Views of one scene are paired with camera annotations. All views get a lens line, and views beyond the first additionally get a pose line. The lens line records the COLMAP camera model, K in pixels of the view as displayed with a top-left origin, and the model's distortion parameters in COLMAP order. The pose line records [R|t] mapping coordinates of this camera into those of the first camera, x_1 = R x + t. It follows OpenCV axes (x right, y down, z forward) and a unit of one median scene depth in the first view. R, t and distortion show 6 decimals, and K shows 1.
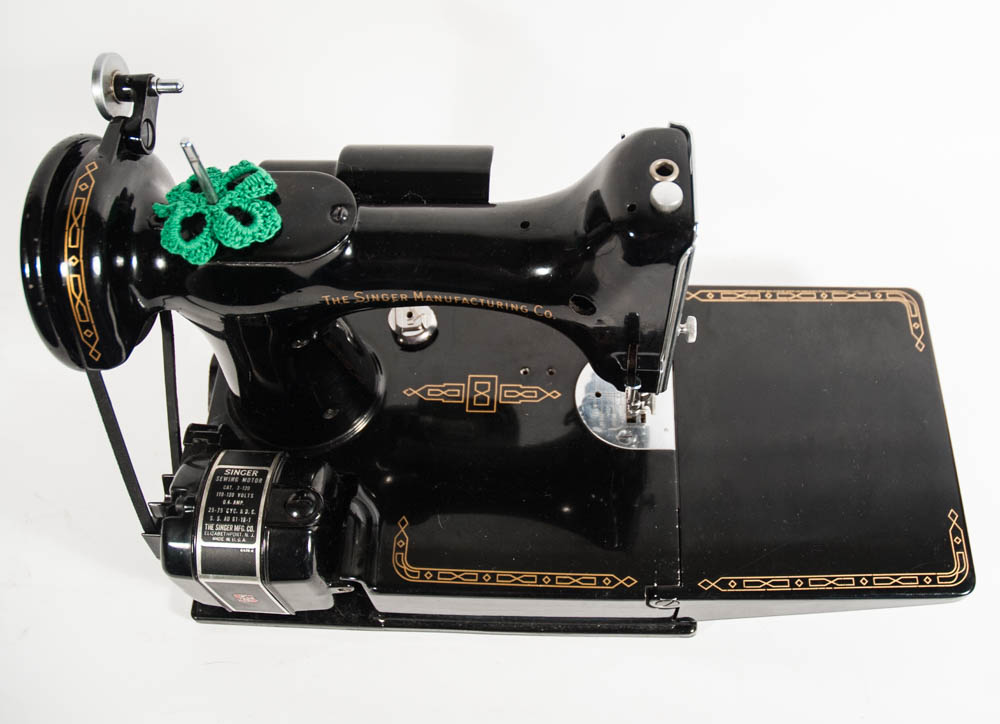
lens RADIAL K [[979.7, 0, 586.8], [0, 979.7, 328.8], [0, 0, 1]] dist [-0.181305, 0.146283]
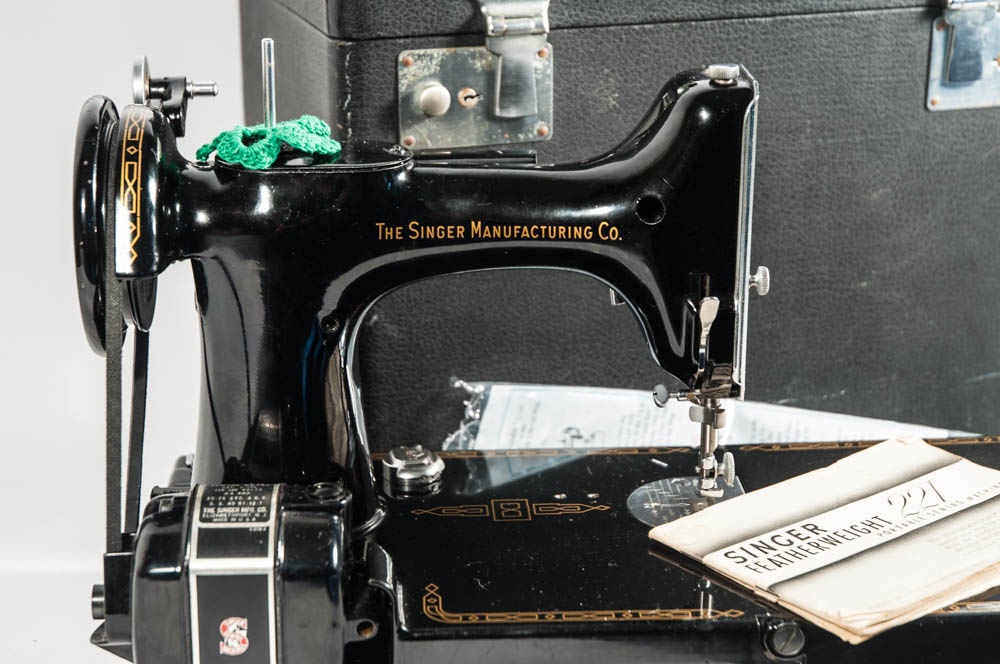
lens RADIAL K [[1935.3, 0, 500.0], [0, 1935.3, 332.0], [0, 0, 1]] dist [0.058155, 0.016245]
pose [[0.997580, -0.038188, 0.058093, -0.240438], [0.066997, 0.751211, -0.656653, 1.177974], [-0.018564, 0.658956, 0.751952, -0.330341]]
